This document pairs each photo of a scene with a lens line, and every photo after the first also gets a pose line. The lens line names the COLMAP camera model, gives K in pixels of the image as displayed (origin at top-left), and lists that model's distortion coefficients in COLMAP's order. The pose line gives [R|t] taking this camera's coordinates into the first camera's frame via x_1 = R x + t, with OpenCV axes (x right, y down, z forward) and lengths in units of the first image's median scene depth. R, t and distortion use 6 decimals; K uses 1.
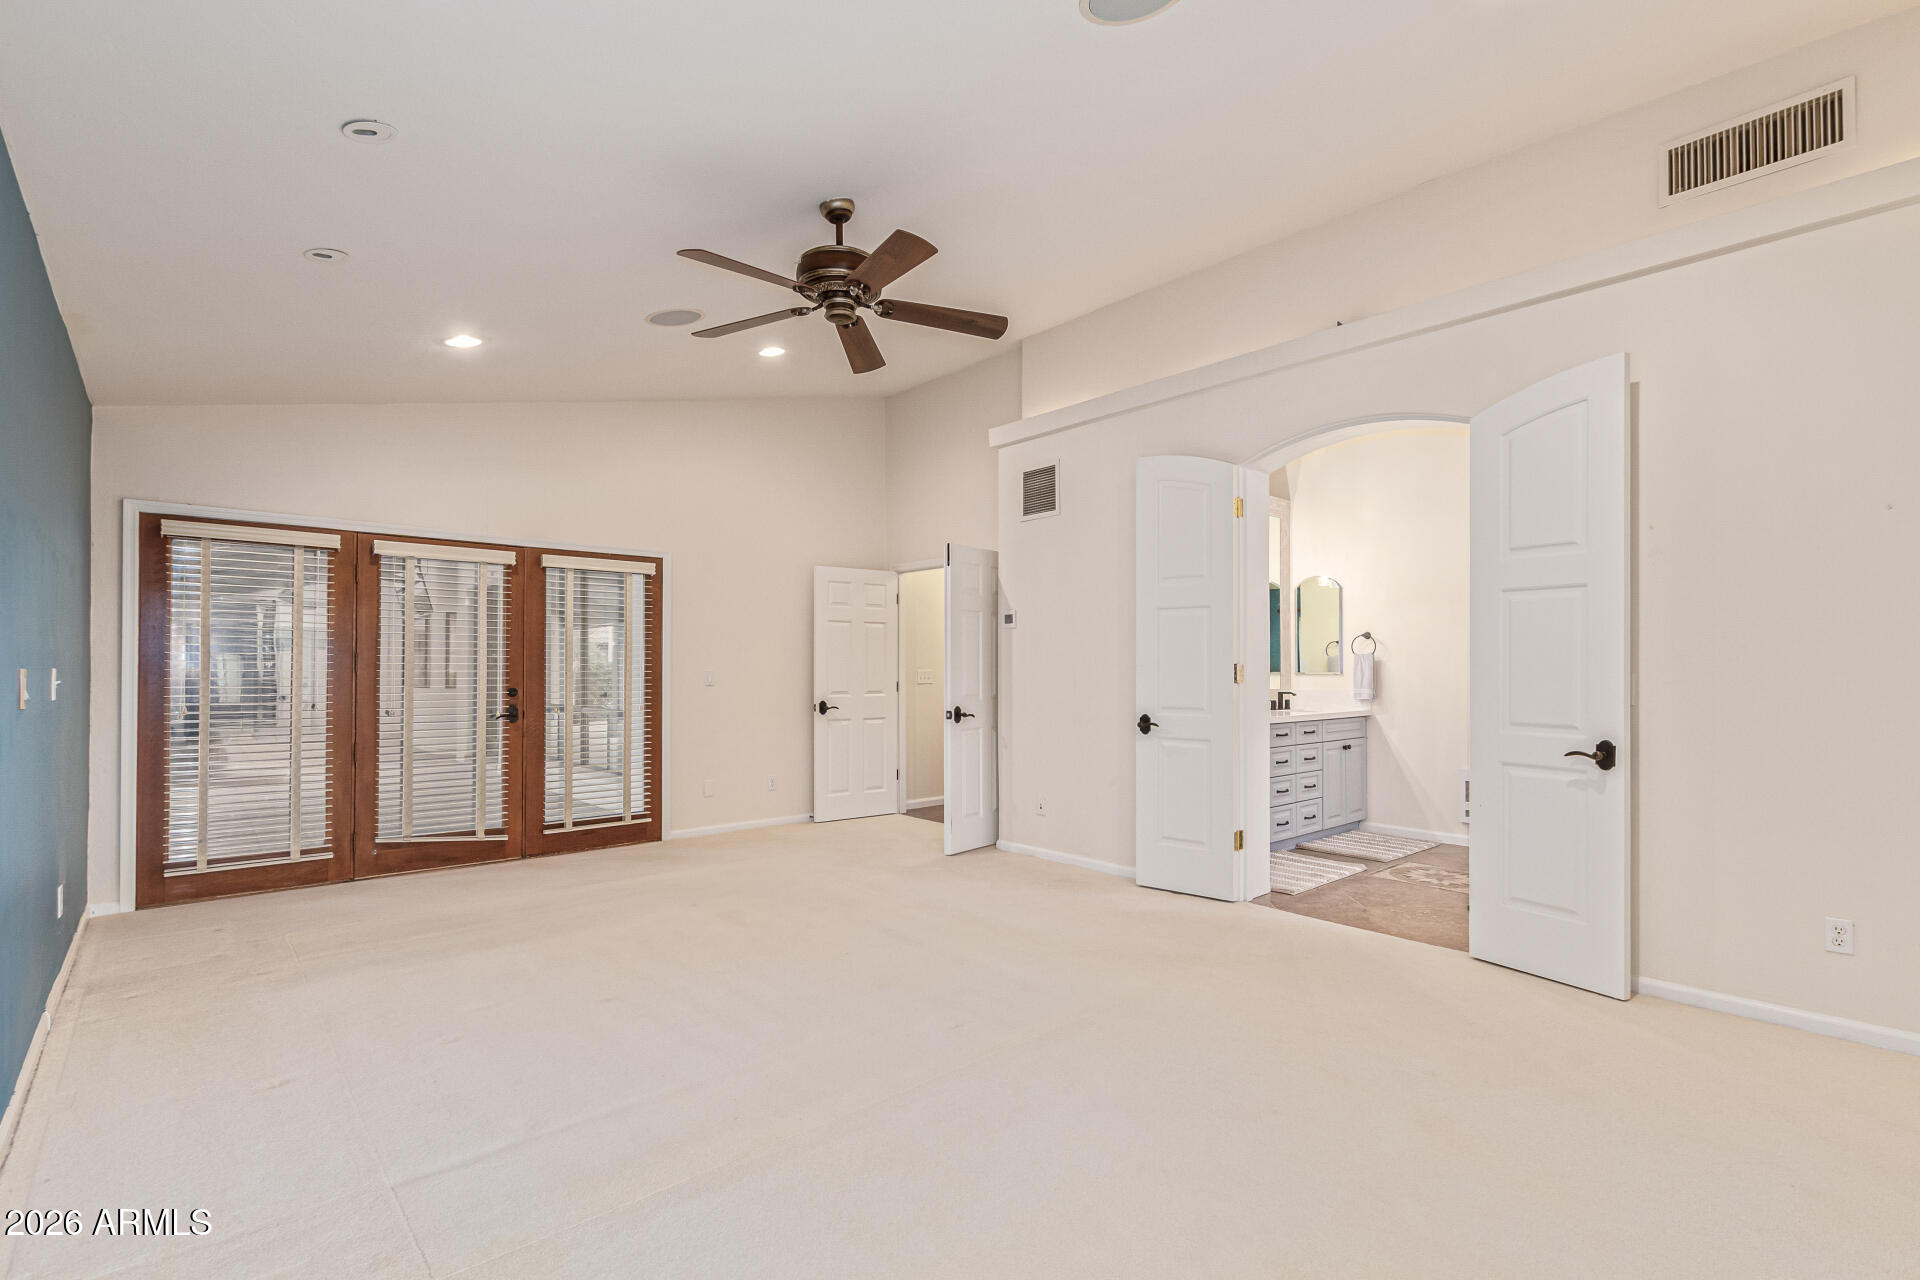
lens RADIAL K [[882.4, 0, 975.6], [0, 882.4, 652.5], [0, 0, 1]] dist [0.002719, -0.000443]
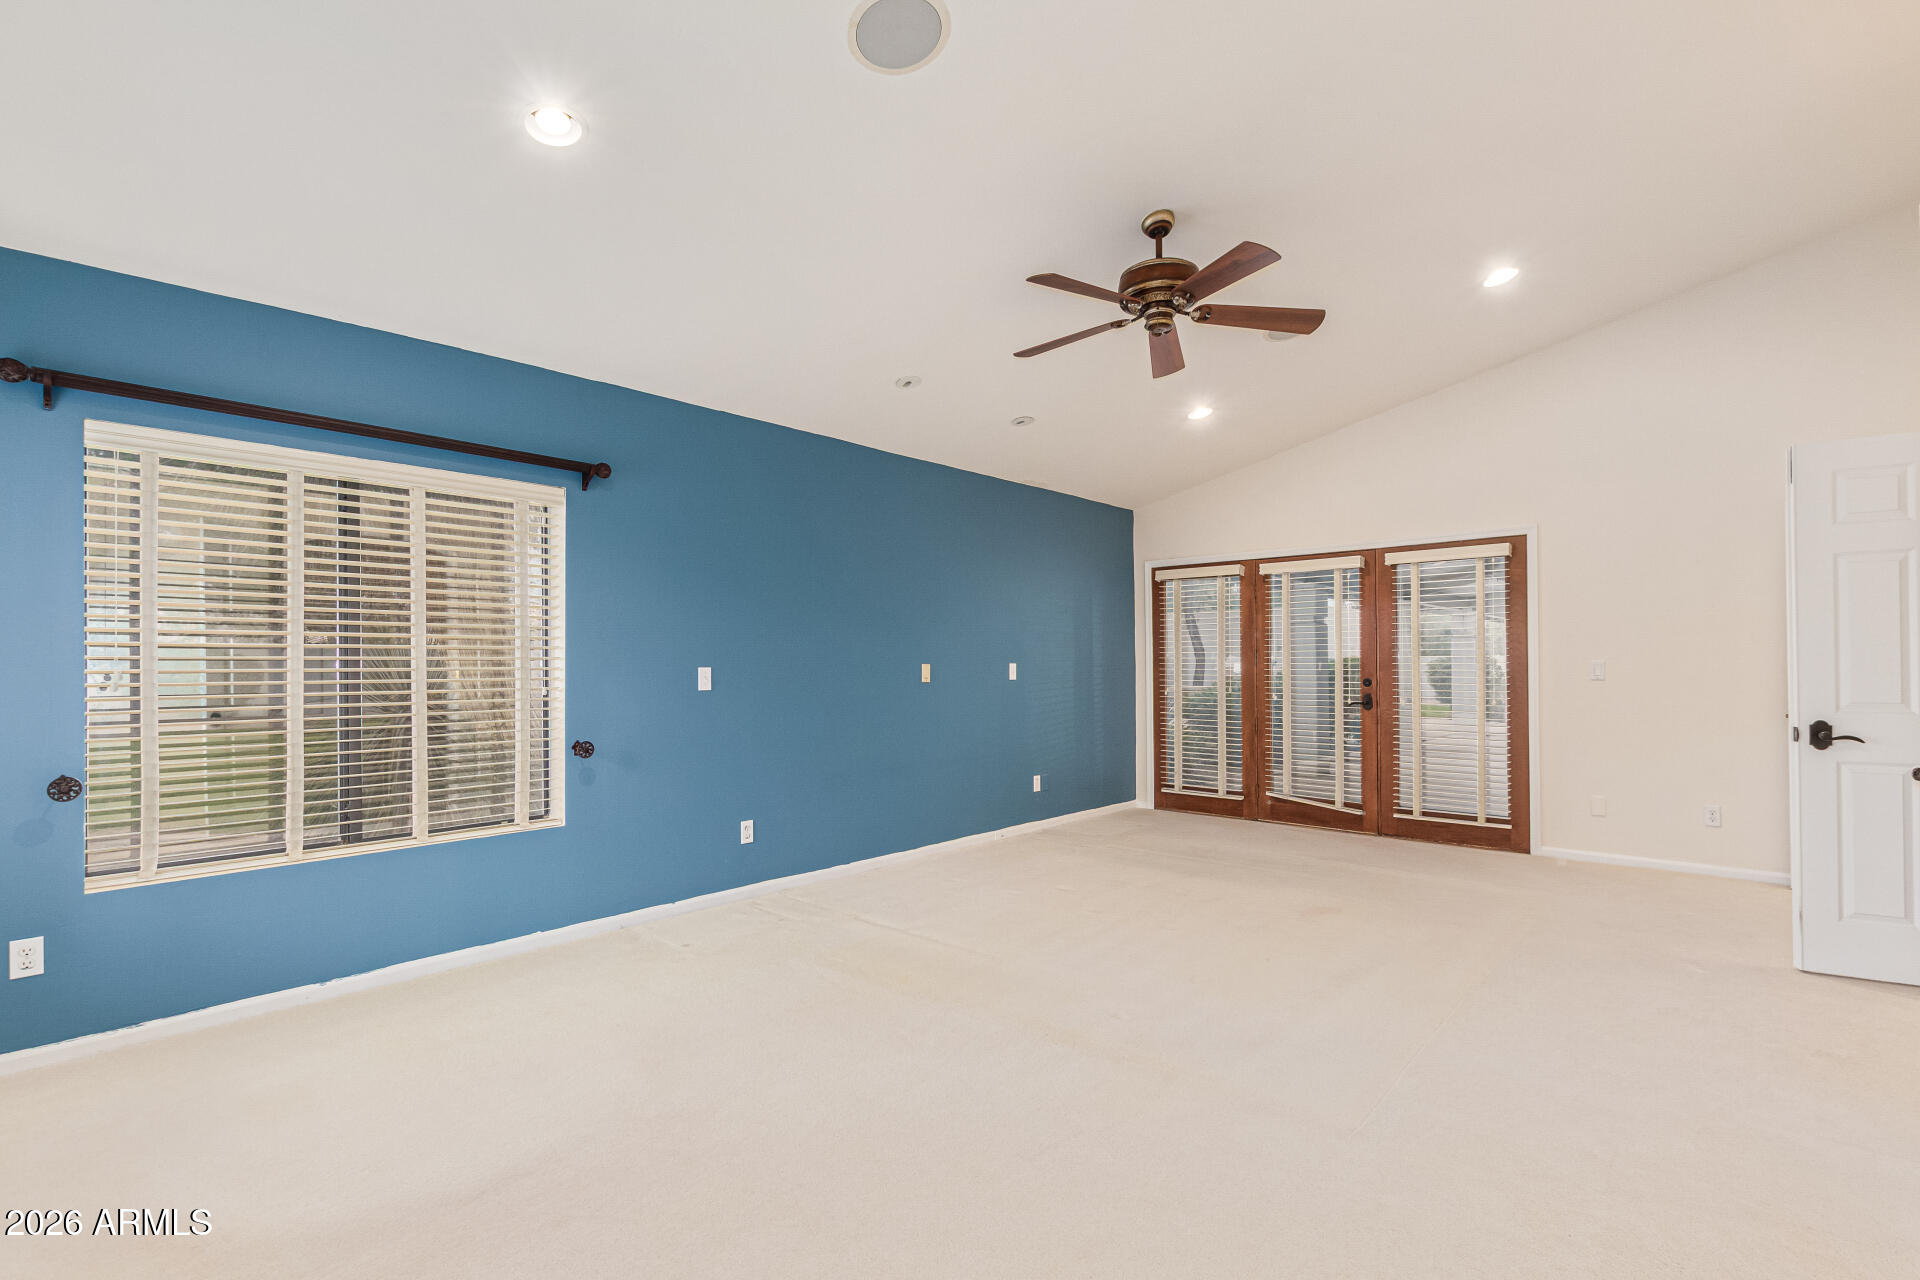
lens RADIAL K [[882.4, 0, 974.3], [0, 882.4, 656.0], [0, 0, 1]] dist [0.002719, -0.000443]
pose [[0.089910, -0.011736, -0.995881, 0.527133], [0.027383, 0.999582, -0.009307, 0.009063], [0.995573, -0.026433, 0.090194, 0.413189]]
